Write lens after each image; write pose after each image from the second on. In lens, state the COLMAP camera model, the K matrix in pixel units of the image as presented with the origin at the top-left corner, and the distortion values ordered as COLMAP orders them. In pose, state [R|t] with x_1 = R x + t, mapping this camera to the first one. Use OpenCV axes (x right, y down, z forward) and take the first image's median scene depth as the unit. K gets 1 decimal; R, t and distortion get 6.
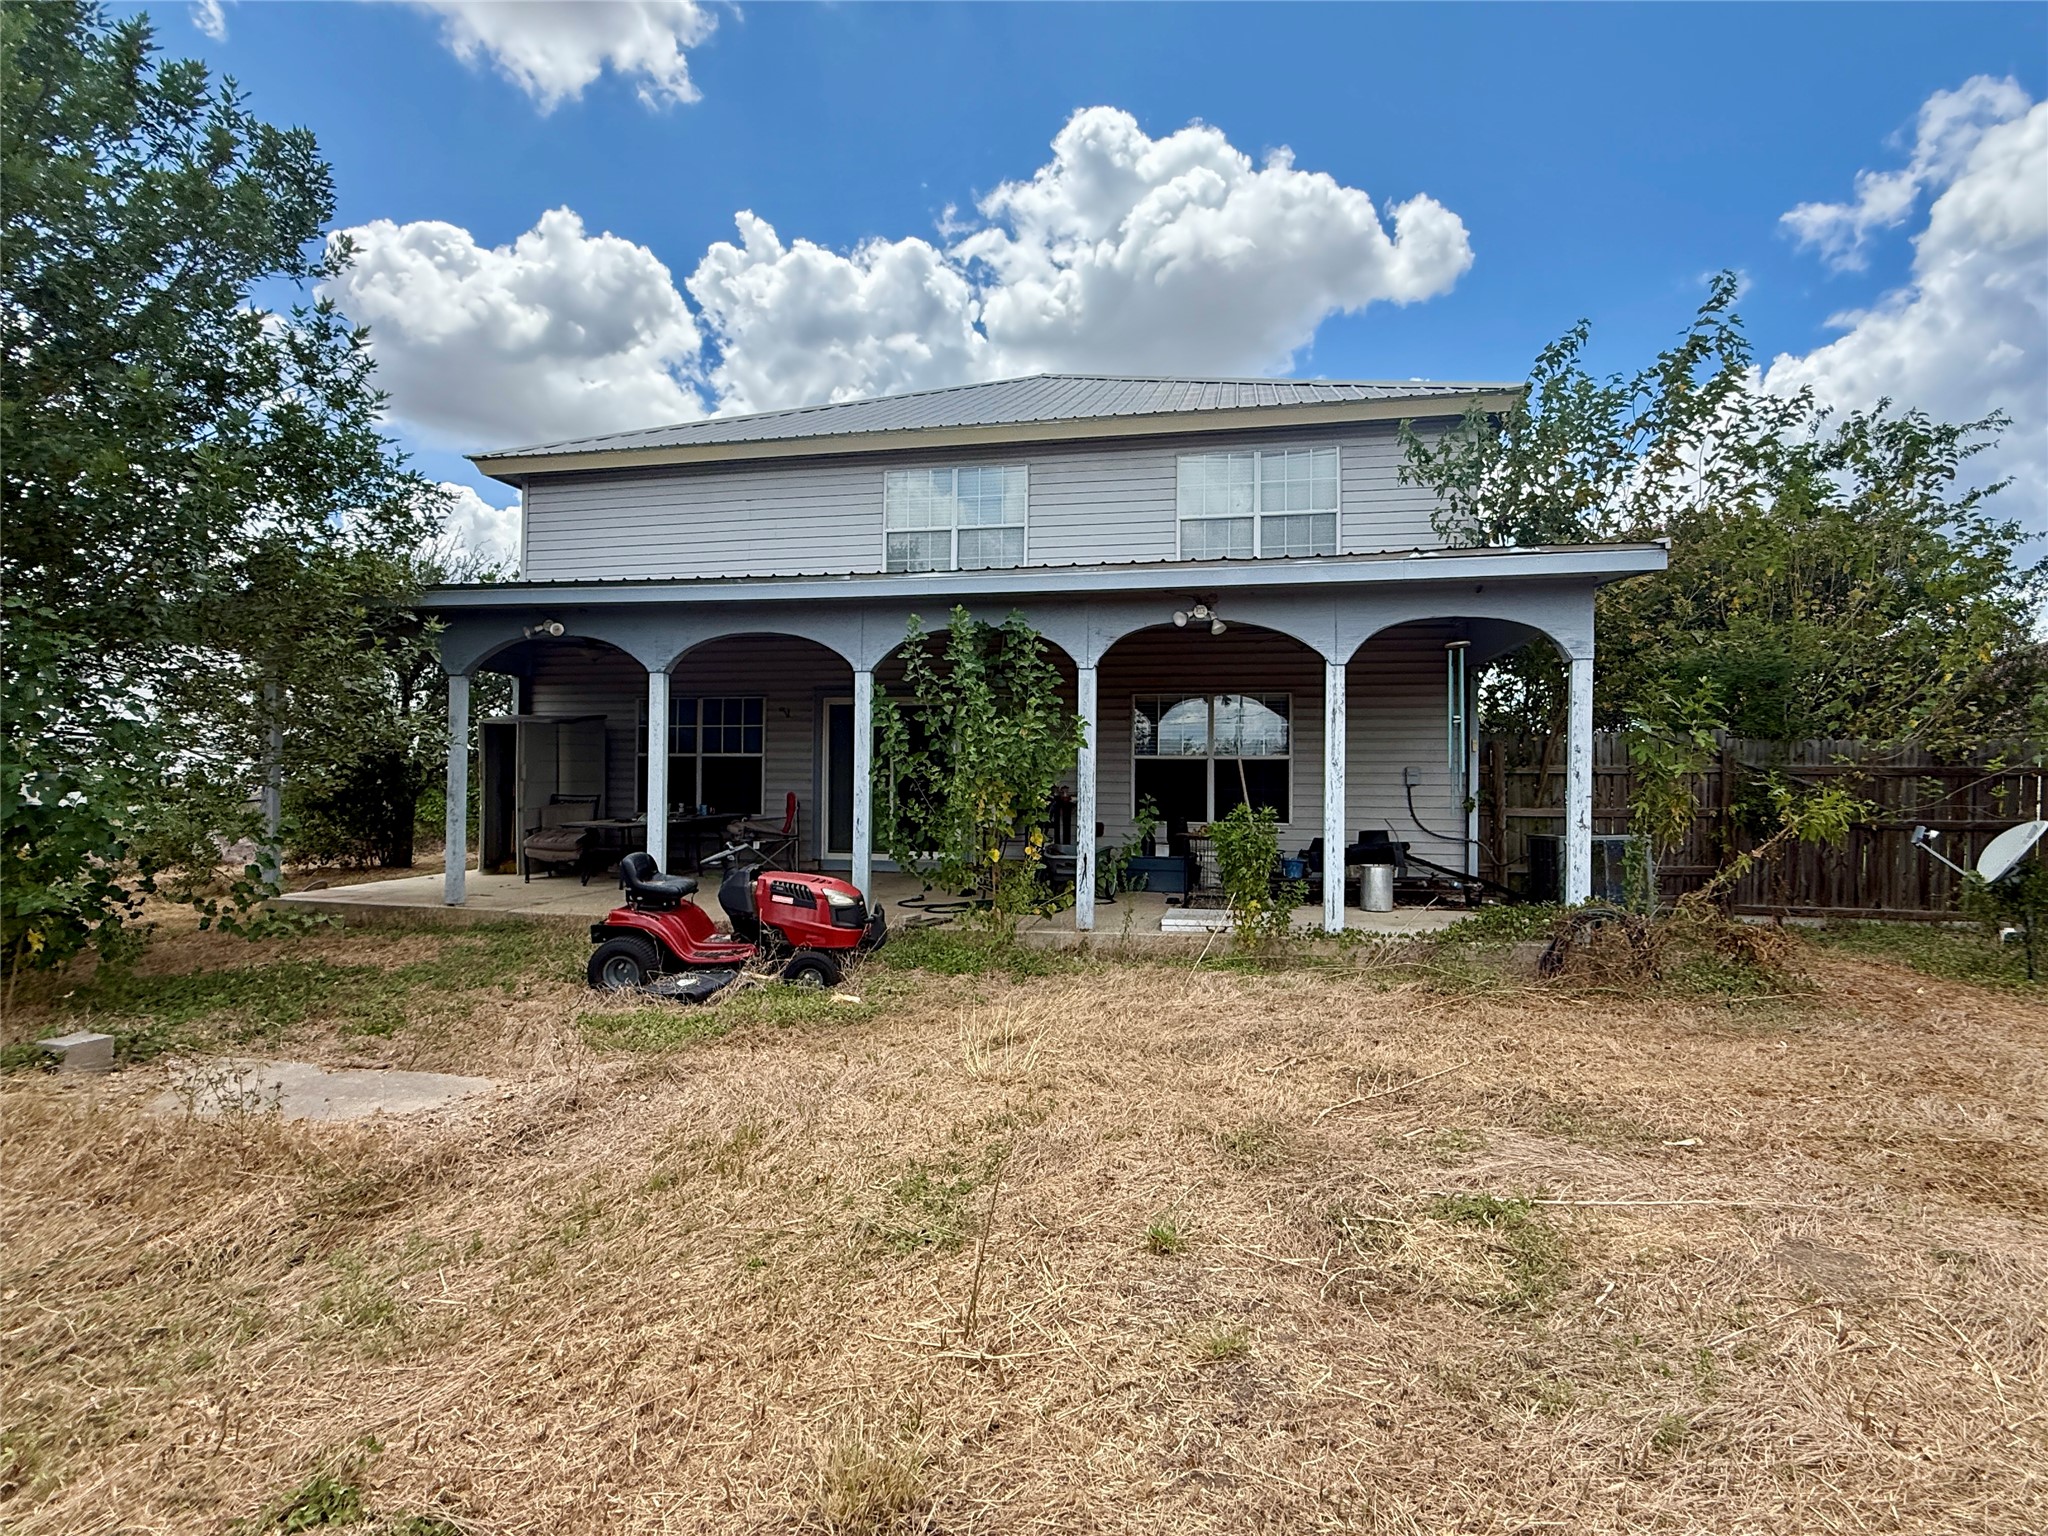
lens RADIAL K [[1012.7, 0, 1020.0], [0, 1012.7, 767.0], [0, 0, 1]] dist [-0.001402, -0.000022]
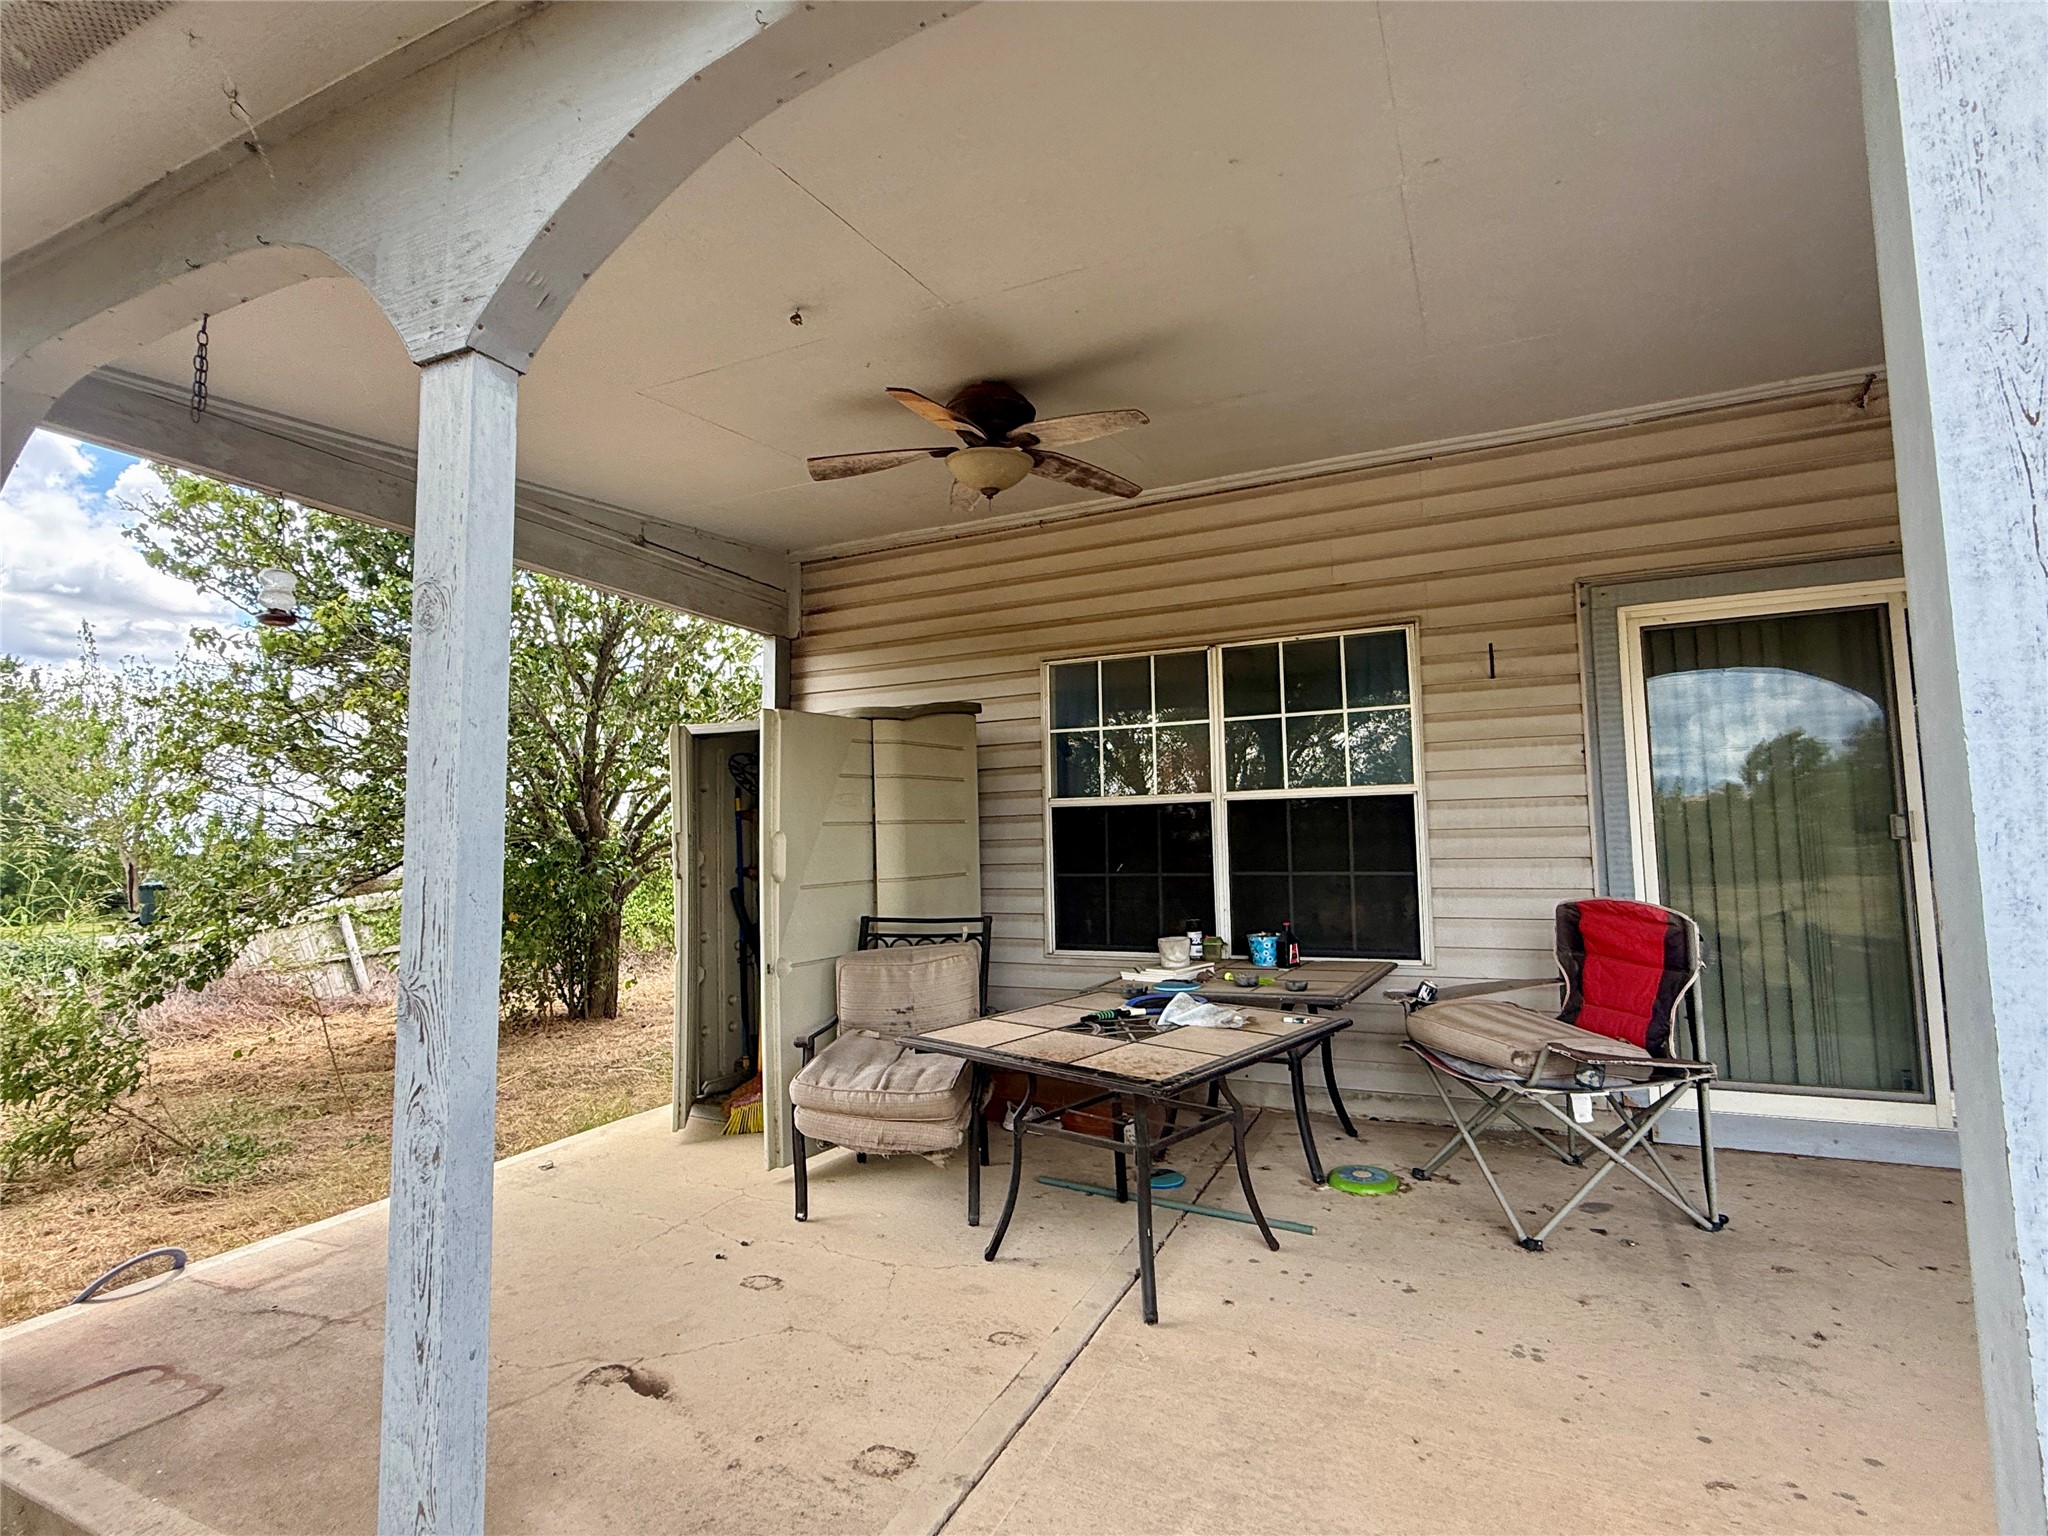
lens RADIAL K [[1012.7, 0, 1014.4], [0, 1012.7, 765.7], [0, 0, 1]] dist [-0.001402, -0.000022]
pose [[0.970898, -0.046893, -0.234858, -0.308758], [0.031047, 0.997013, -0.070722, 0.000621], [0.237473, 0.061372, 0.969454, 0.634001]]
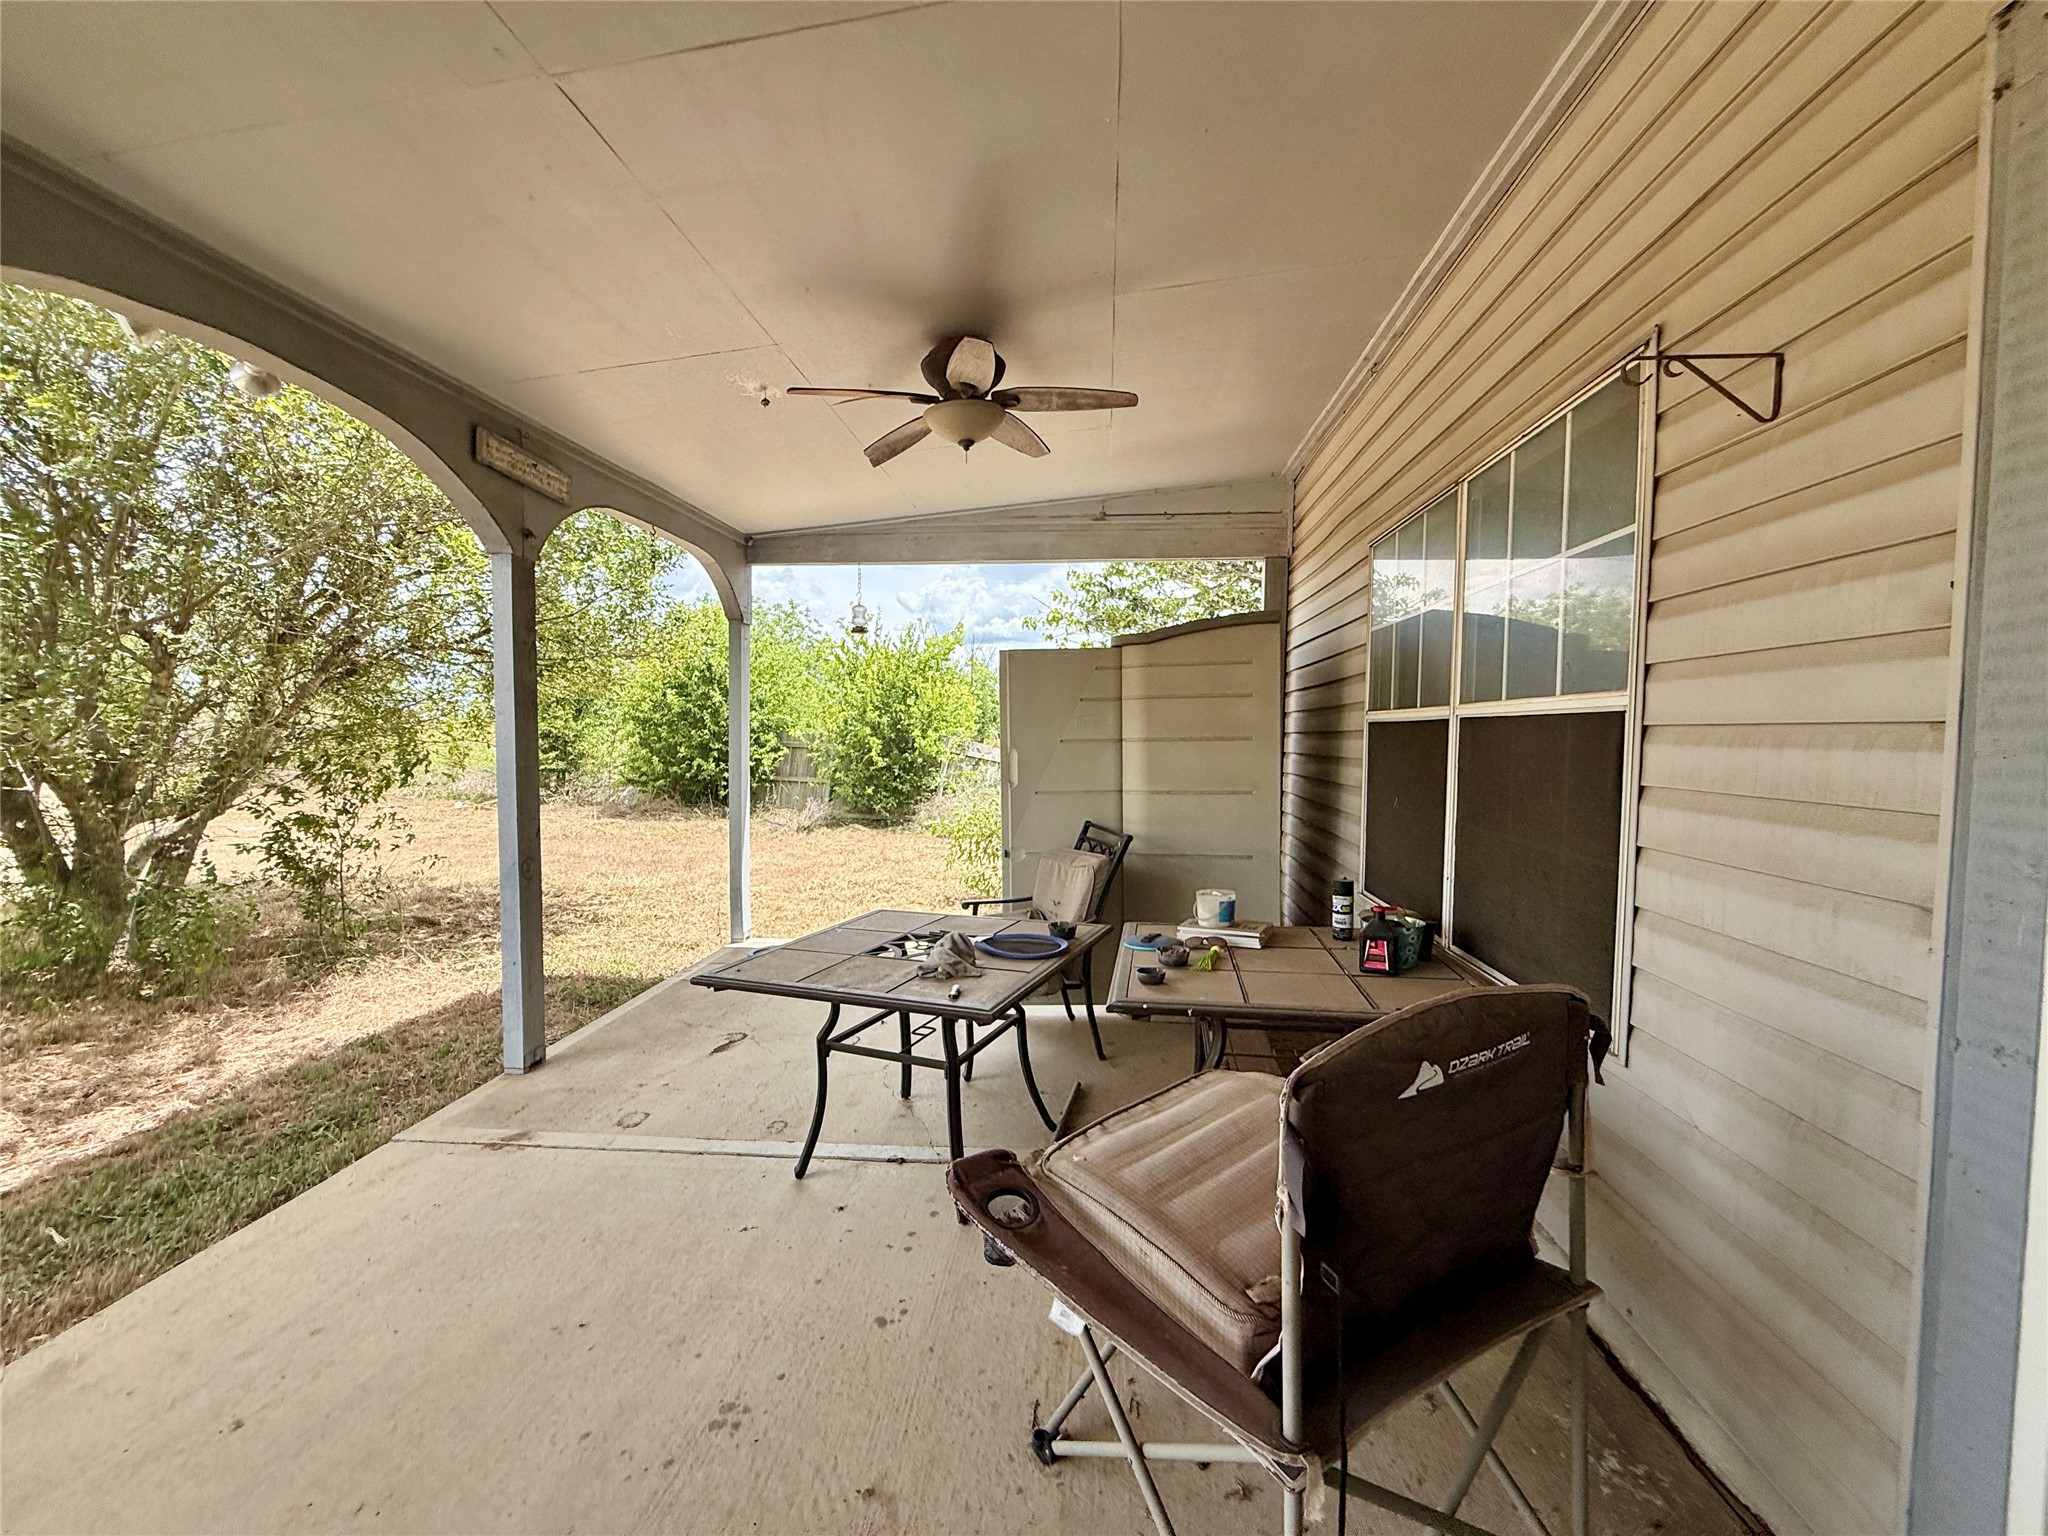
lens RADIAL K [[815.1, 0, 1019.1], [0, 815.1, 769.1], [0, 0, 1]] dist [0.000377, 0.000311]
pose [[0.096978, 0.033875, -0.994710, -0.130454], [0.009166, 0.999348, 0.034927, -0.006005], [0.995244, -0.012504, 0.096605, 0.890505]]
